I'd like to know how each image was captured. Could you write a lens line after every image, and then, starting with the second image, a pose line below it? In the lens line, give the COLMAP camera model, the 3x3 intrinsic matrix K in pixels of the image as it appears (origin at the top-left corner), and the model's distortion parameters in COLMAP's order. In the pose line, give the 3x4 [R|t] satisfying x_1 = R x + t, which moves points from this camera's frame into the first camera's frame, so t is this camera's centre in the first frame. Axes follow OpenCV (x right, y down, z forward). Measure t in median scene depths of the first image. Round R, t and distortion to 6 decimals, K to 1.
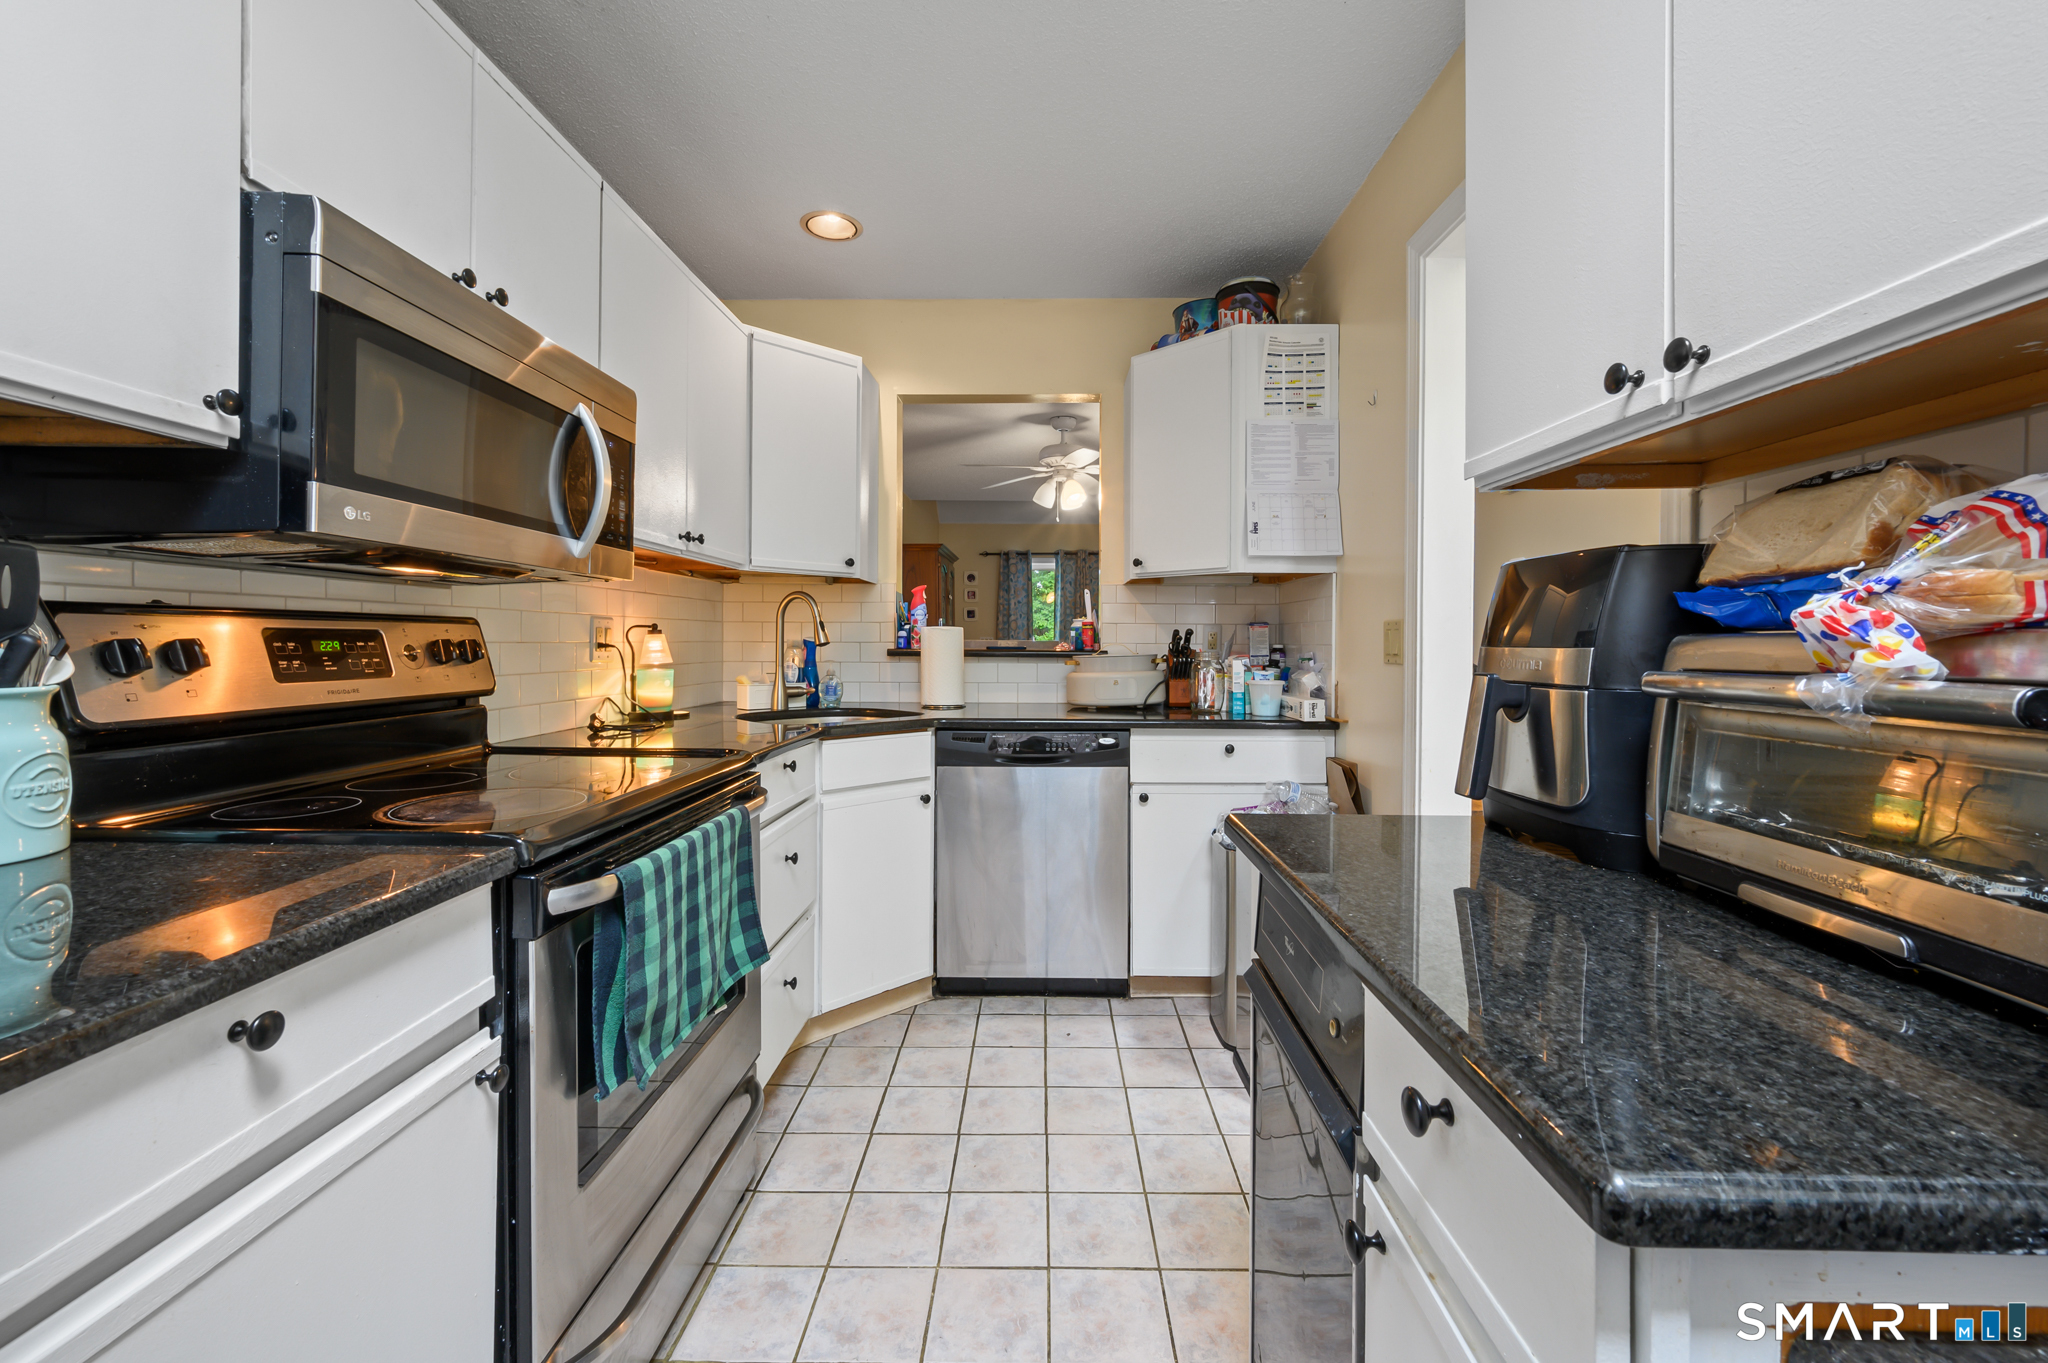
lens RADIAL K [[816.8, 0, 1023.3], [0, 816.8, 645.8], [0, 0, 1]] dist [0.002990, 0.000176]
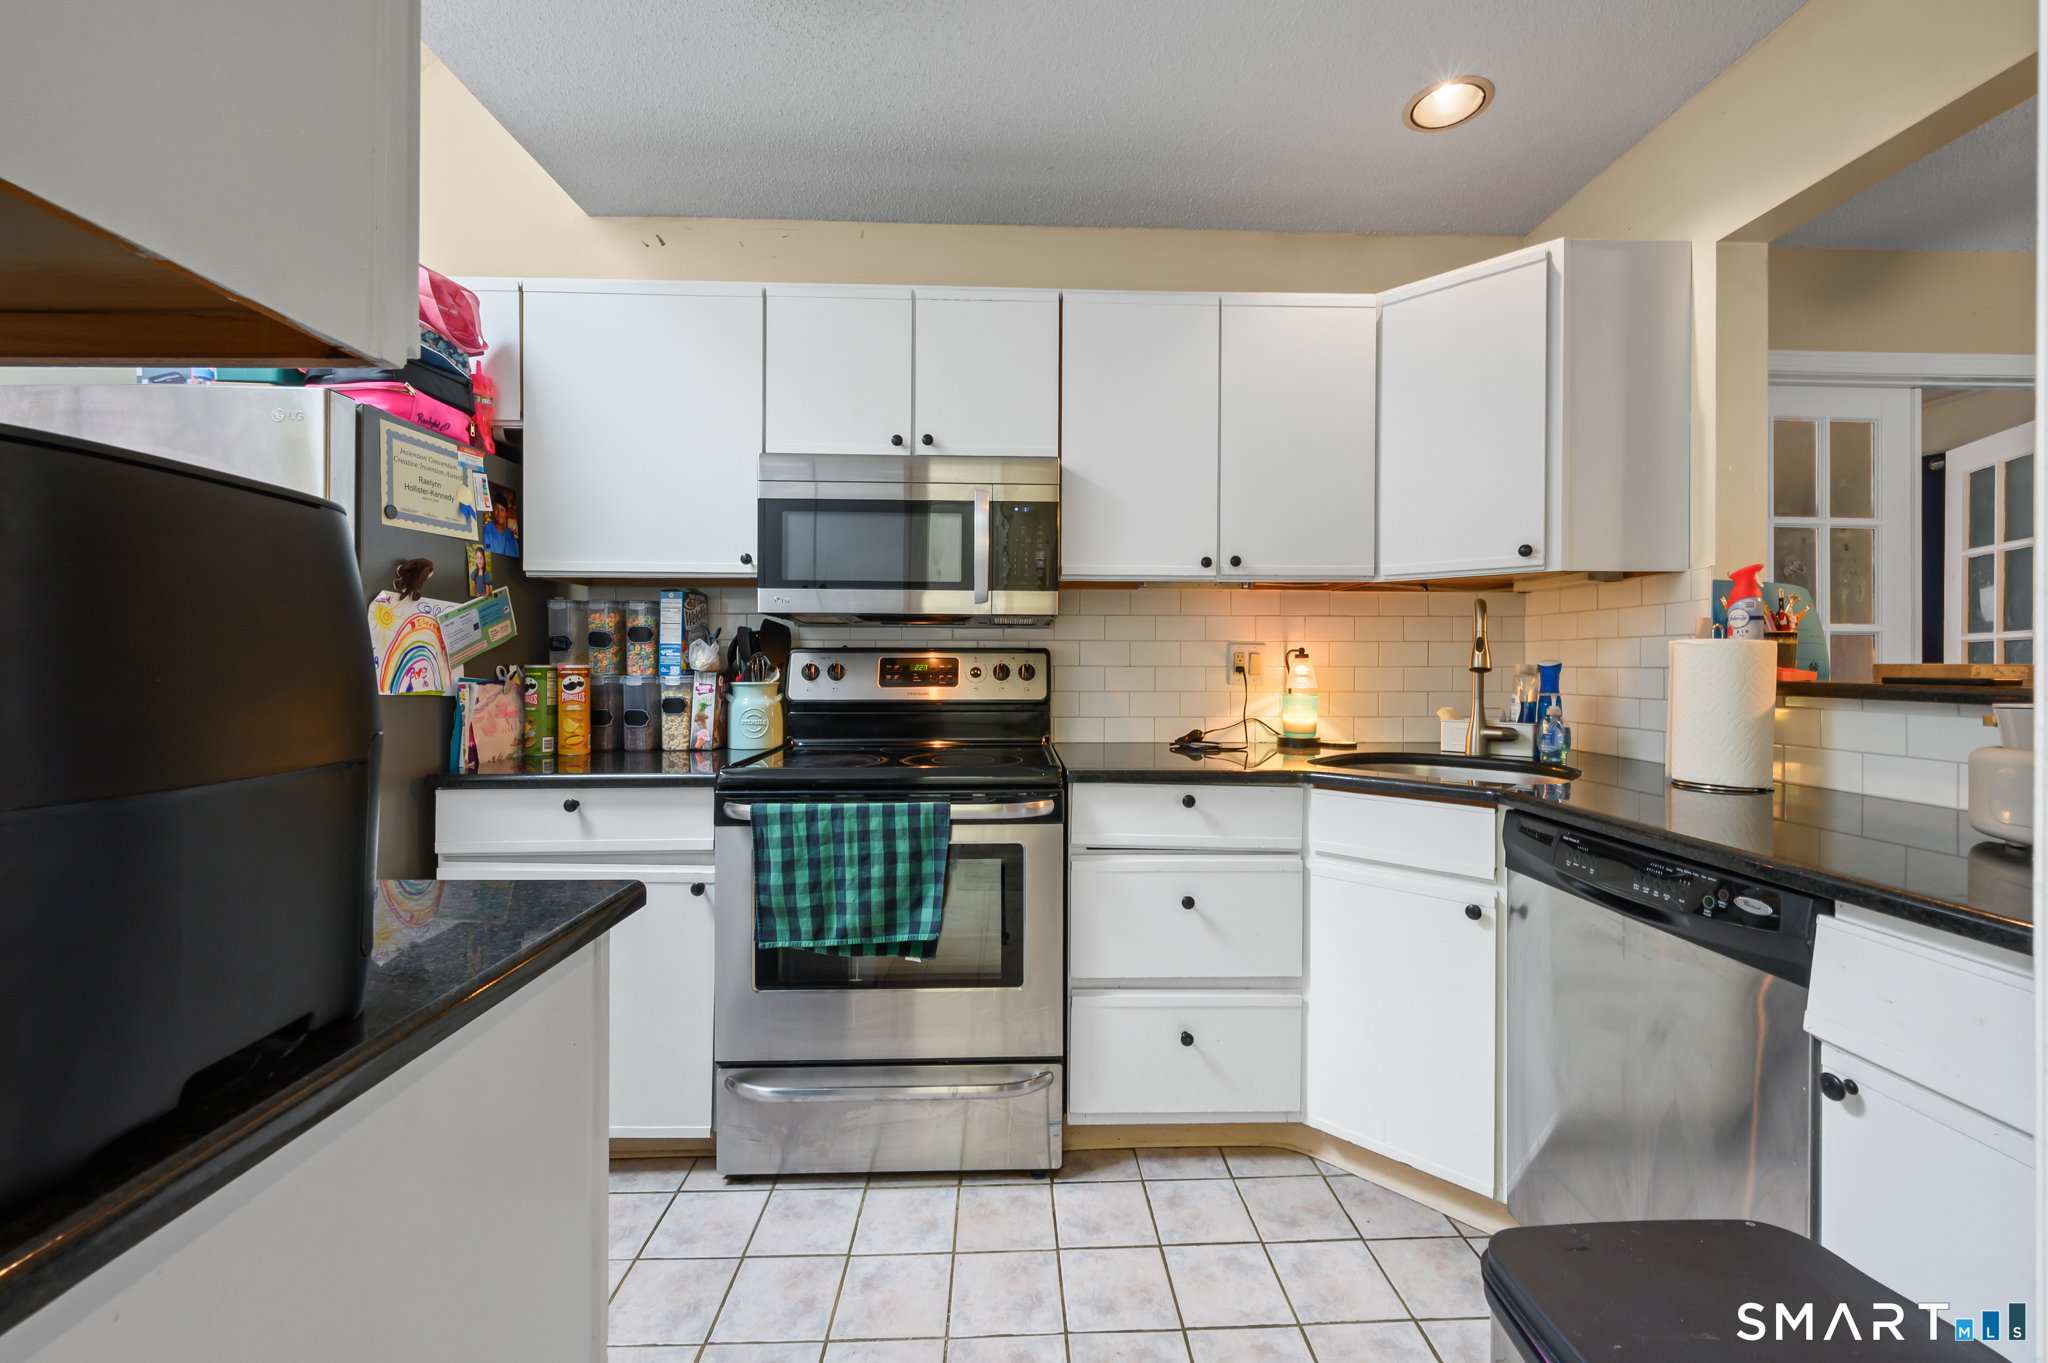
lens RADIAL K [[830.7, 0, 1046.4], [0, 830.7, 655.6], [0, 0, 1]] dist [-0.000226, -0.000069]
pose [[0.064090, -0.011049, -0.997883, 0.556915], [-0.007341, 0.999906, -0.011543, -0.003946], [0.997917, 0.008066, 0.064003, 0.681504]]
